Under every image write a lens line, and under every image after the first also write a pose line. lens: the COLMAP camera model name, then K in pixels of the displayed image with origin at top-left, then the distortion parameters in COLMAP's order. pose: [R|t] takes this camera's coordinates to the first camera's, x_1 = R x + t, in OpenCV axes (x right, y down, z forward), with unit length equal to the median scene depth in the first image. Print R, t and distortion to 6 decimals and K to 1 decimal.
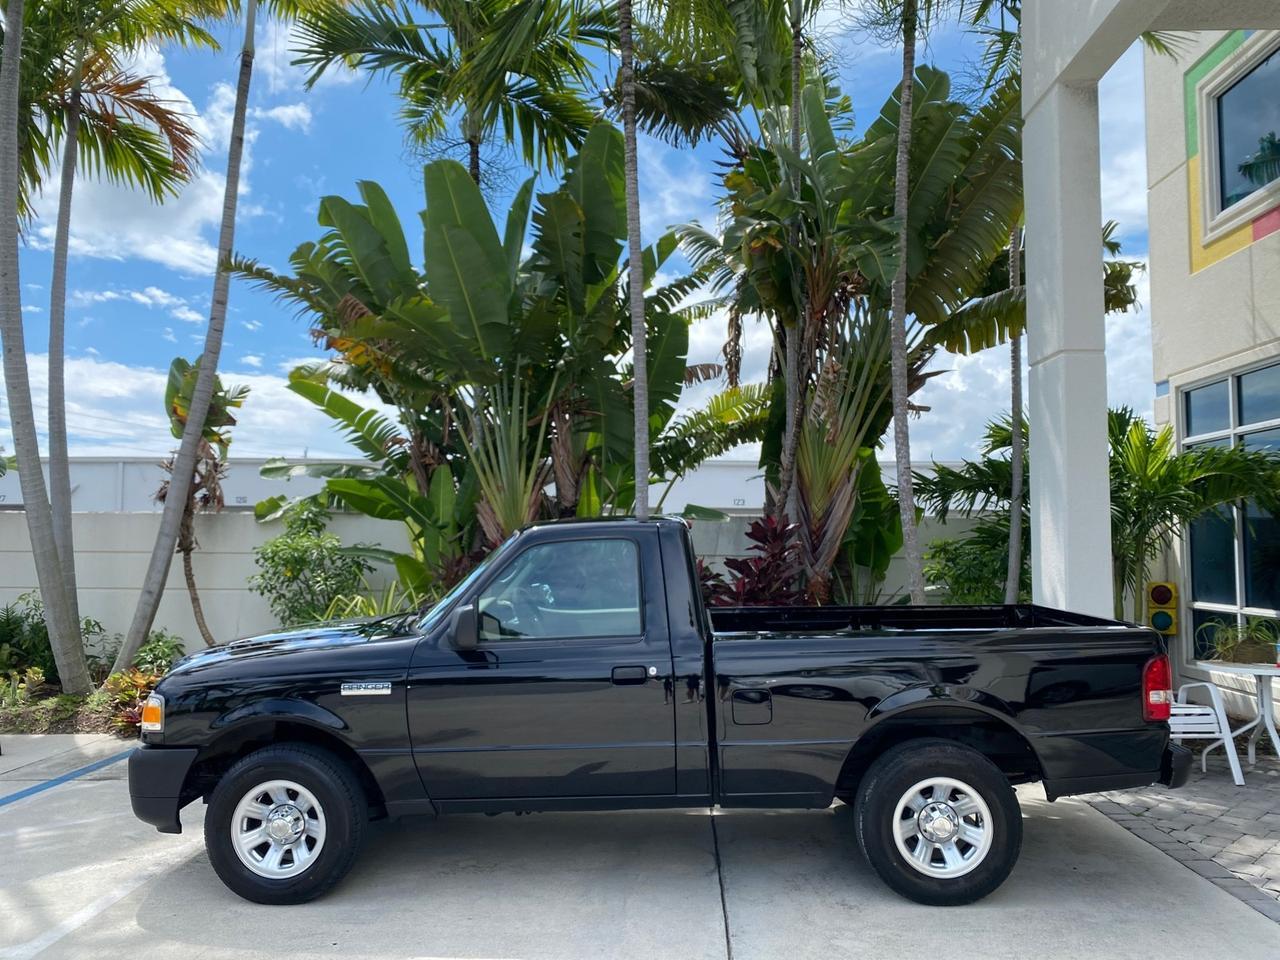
lens RADIAL K [[982.9, 0, 640.4], [0, 982.9, 476.9], [0, 0, 1]] dist [0.011339, -0.005674]
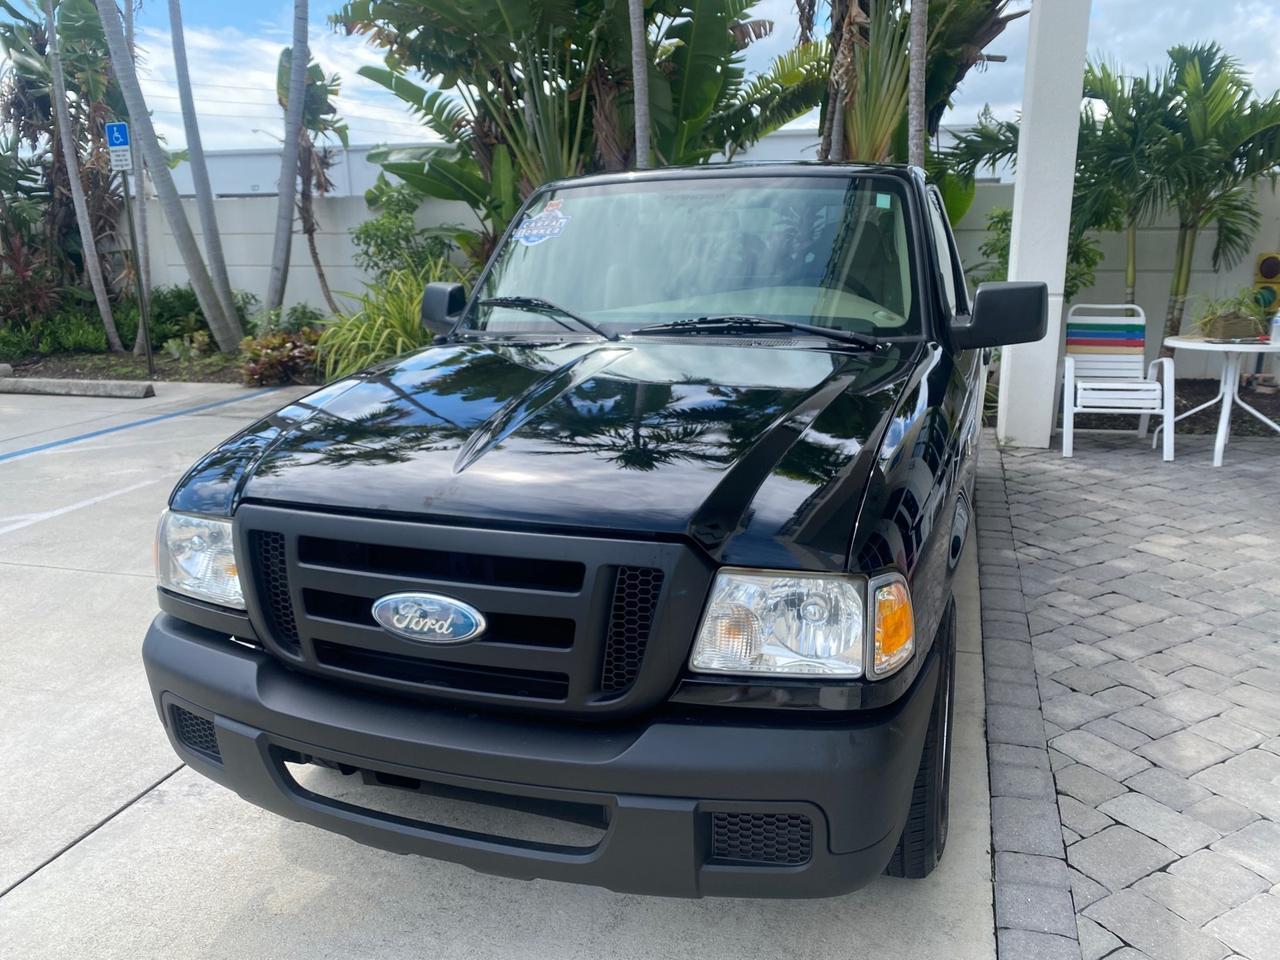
lens RADIAL K [[982.6, 0, 640.0], [0, 982.6, 480.0], [0, 0, 1]] dist [0.011572, -0.003389]
pose [[0.962906, 0.053540, -0.264471, 0.242285], [0.033202, 0.949161, 0.313036, 0.003438], [0.267786, -0.310205, 0.912175, -0.028895]]
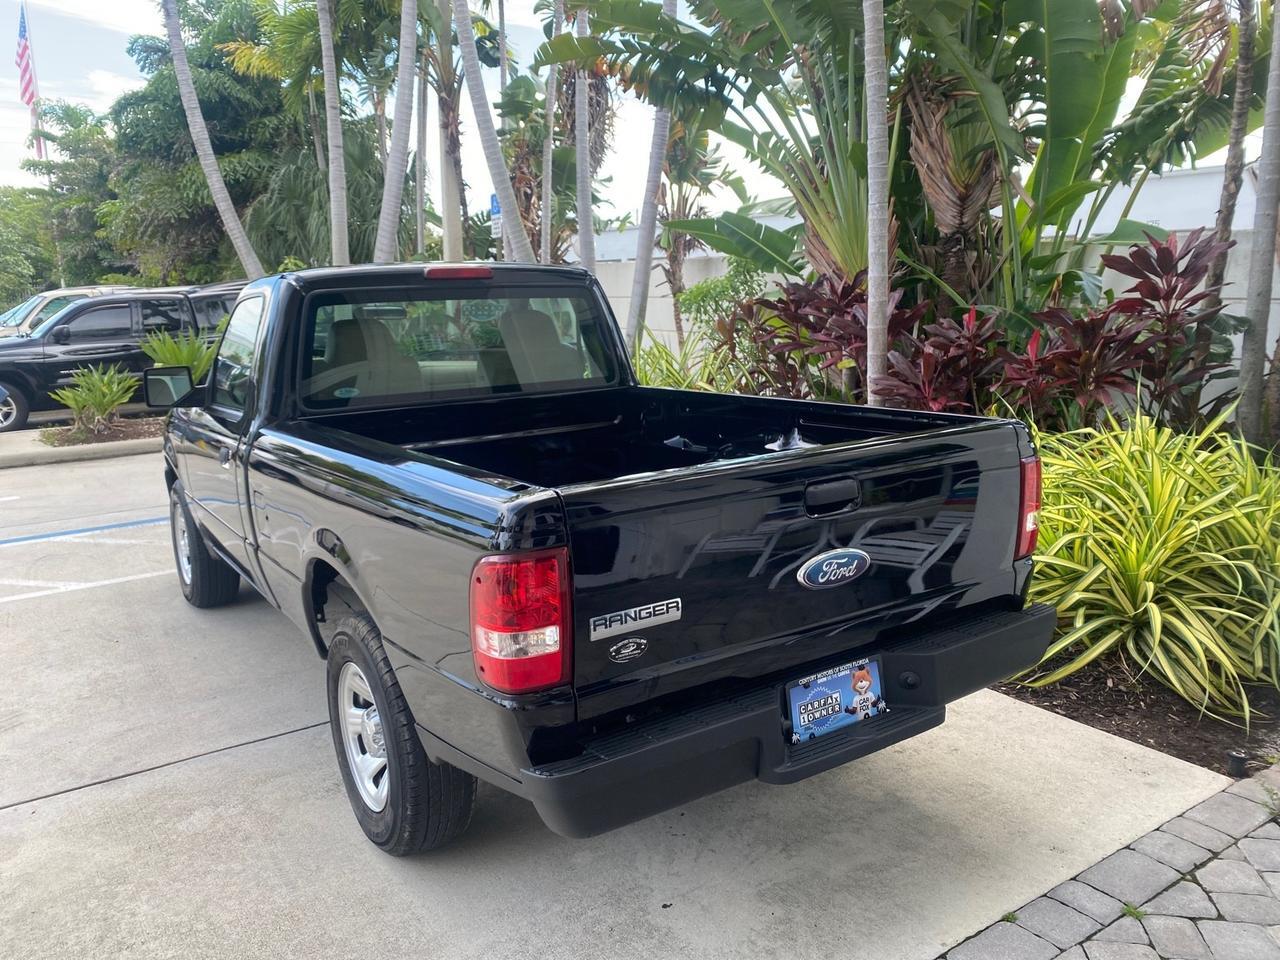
lens RADIAL K [[982.9, 0, 640.4], [0, 982.9, 476.9], [0, 0, 1]] dist [0.011339, -0.005674]
pose [[0.591006, 0.141740, -0.794116, 0.412697], [0.075233, 0.970466, 0.229207, 0.021076], [0.803151, -0.195207, 0.562888, 0.362696]]
